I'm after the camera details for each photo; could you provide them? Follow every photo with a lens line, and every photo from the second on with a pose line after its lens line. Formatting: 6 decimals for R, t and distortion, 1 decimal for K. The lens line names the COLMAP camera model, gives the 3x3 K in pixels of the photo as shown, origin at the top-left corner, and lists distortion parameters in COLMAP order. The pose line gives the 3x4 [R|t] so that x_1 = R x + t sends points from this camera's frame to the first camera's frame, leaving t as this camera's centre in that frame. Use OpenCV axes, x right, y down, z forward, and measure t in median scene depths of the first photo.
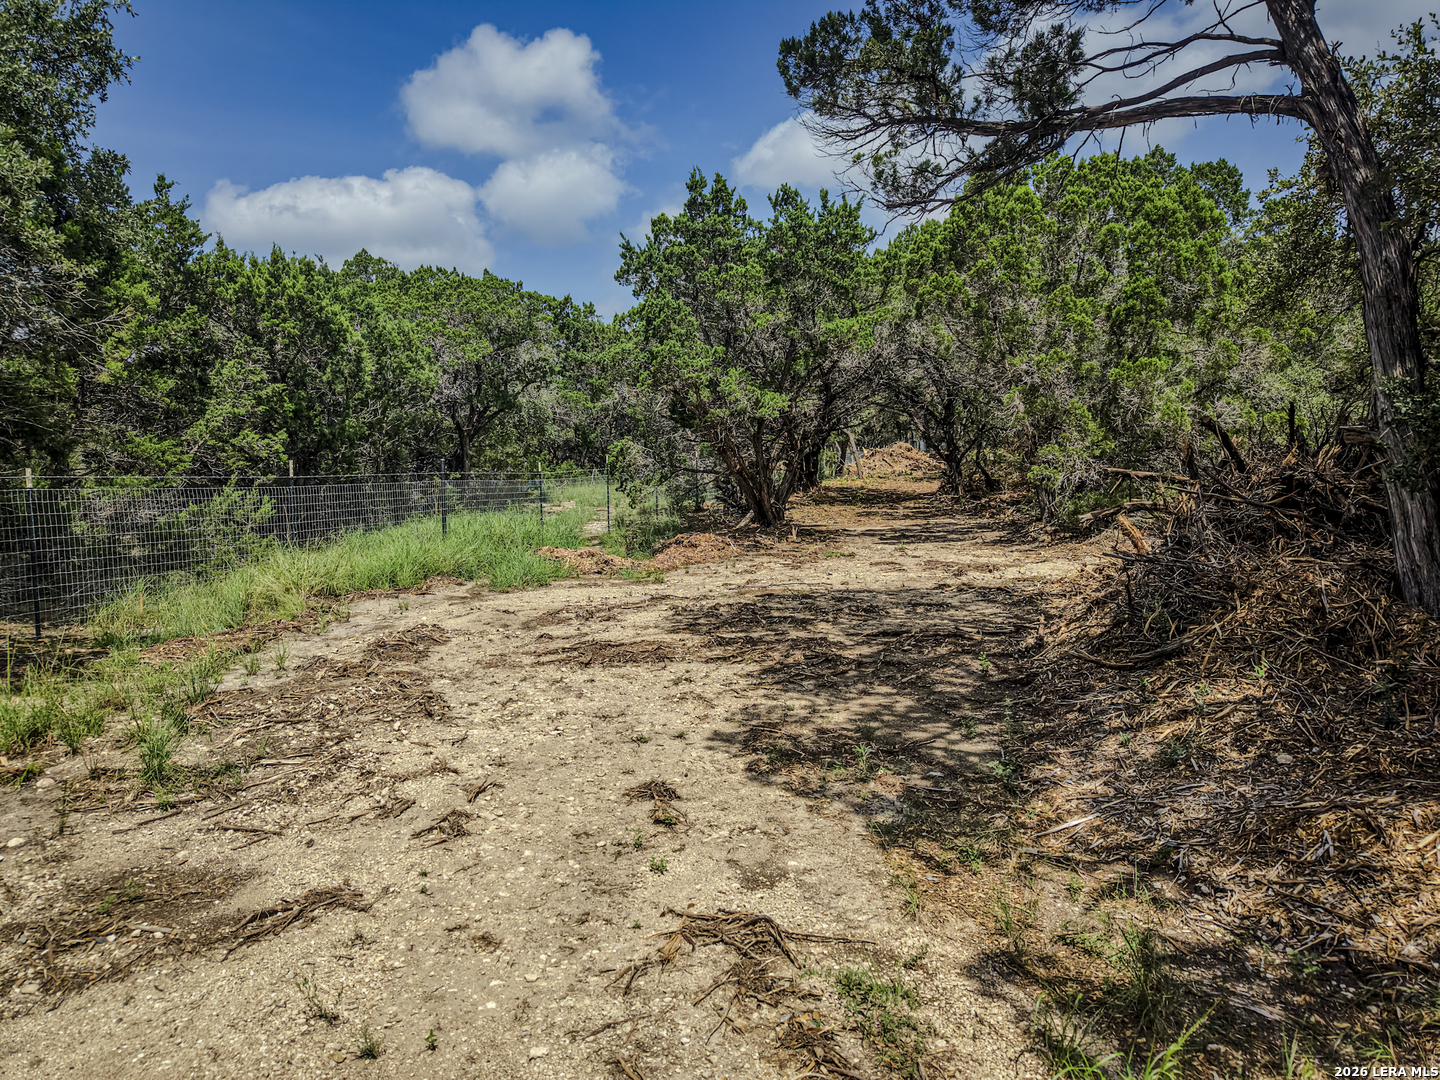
lens RADIAL K [[957.7, 0, 721.4], [0, 957.7, 553.5], [0, 0, 1]] dist [0.031719, -0.030196]
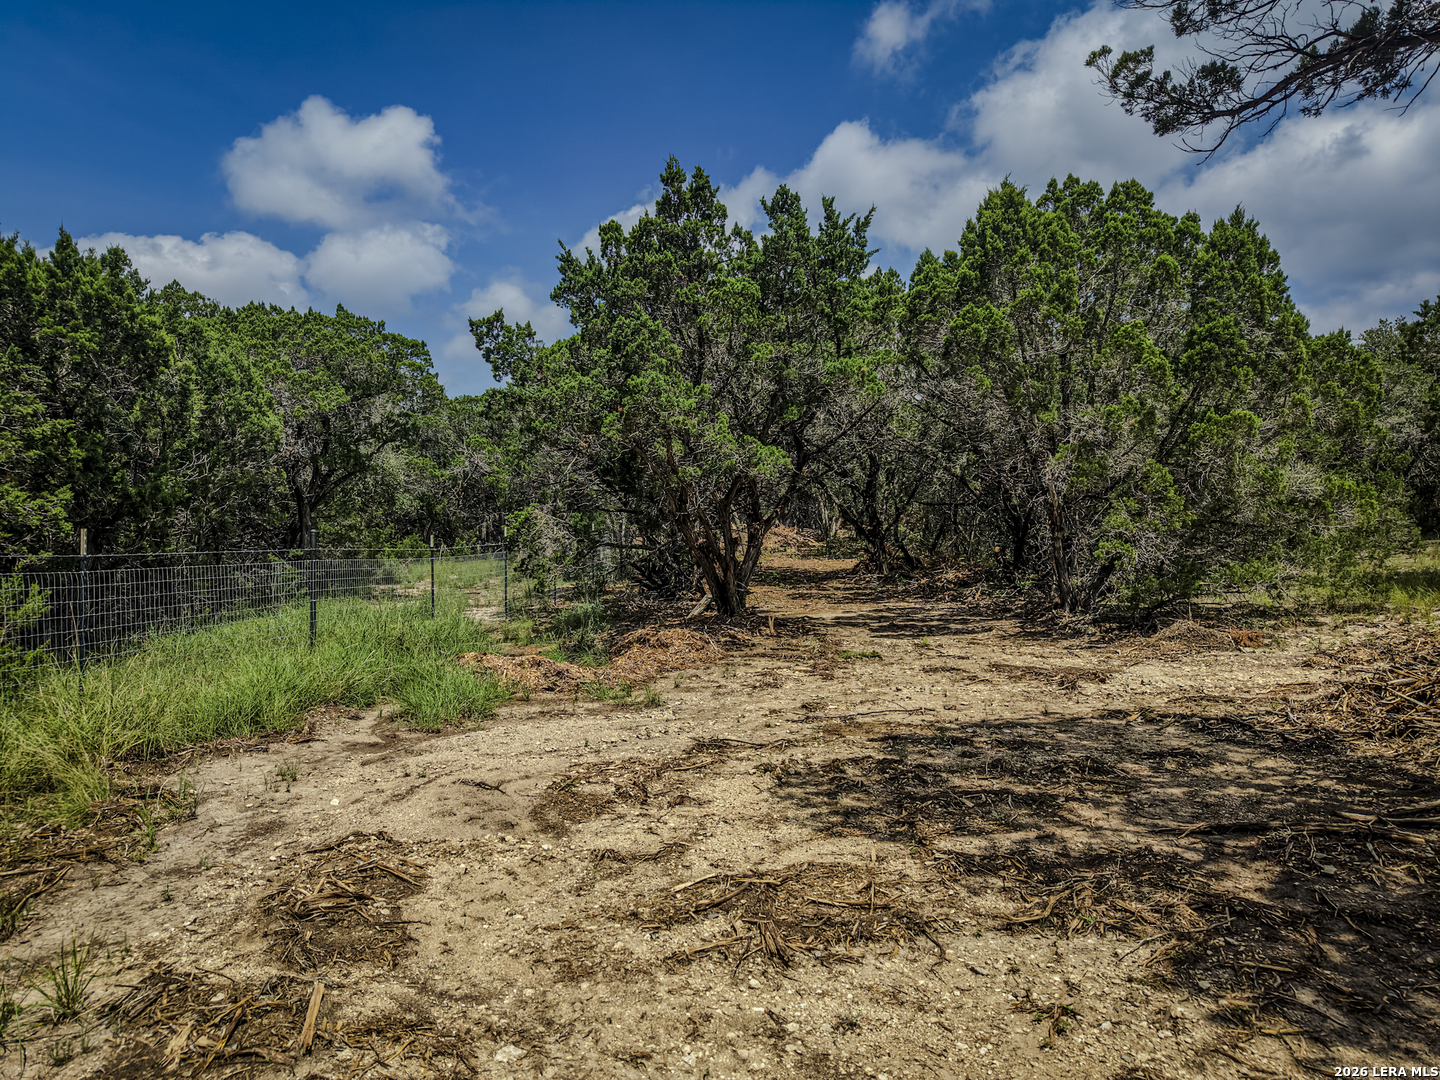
lens RADIAL K [[957.7, 0, 721.4], [0, 957.7, 553.5], [0, 0, 1]] dist [0.031719, -0.030196]
pose [[0.983814, 0.000269, 0.179192, -0.117790], [0.013916, 0.996864, -0.077899, -0.020745], [-0.178651, 0.079132, 0.980725, 0.243061]]
